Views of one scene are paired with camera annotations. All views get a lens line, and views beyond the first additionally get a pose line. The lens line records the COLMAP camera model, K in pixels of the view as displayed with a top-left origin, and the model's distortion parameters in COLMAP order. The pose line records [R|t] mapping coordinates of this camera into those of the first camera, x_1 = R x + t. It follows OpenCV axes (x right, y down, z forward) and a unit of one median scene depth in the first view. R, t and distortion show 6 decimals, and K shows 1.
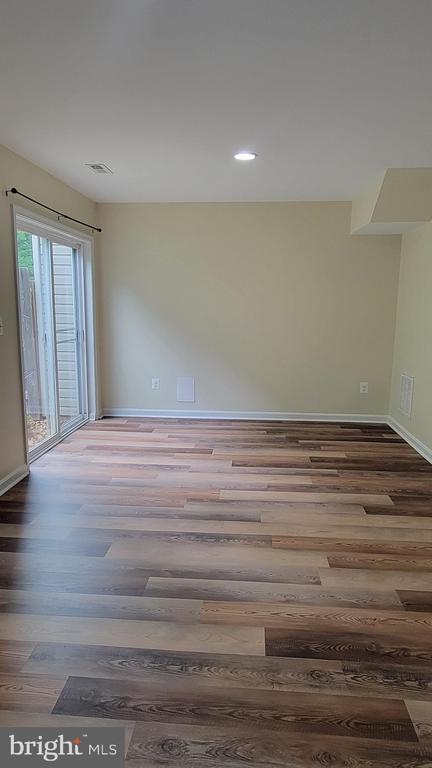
lens RADIAL K [[513.6, 0, 213.5], [0, 513.6, 381.8], [0, 0, 1]] dist [0.006565, -0.000733]
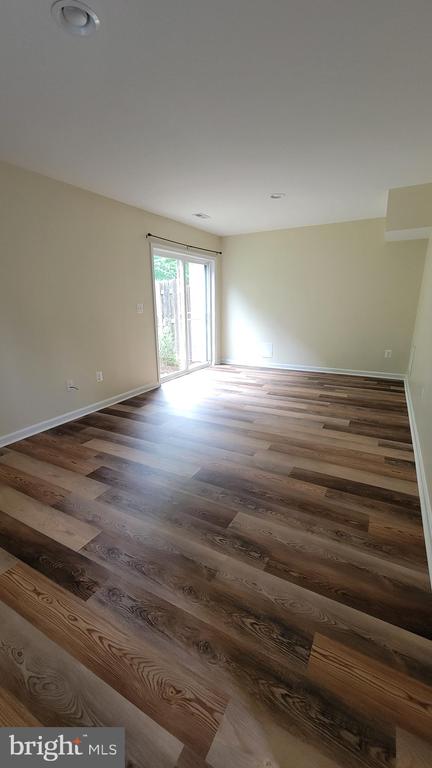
lens RADIAL K [[313.7, 0, 213.1], [0, 313.7, 387.8], [0, 0, 1]] dist [0.000717, 0.000092]
pose [[0.912224, 0.092542, -0.399103, 0.264312], [-0.044480, 0.990767, 0.128069, 0.019147], [0.407270, -0.099075, 0.907918, 0.002279]]
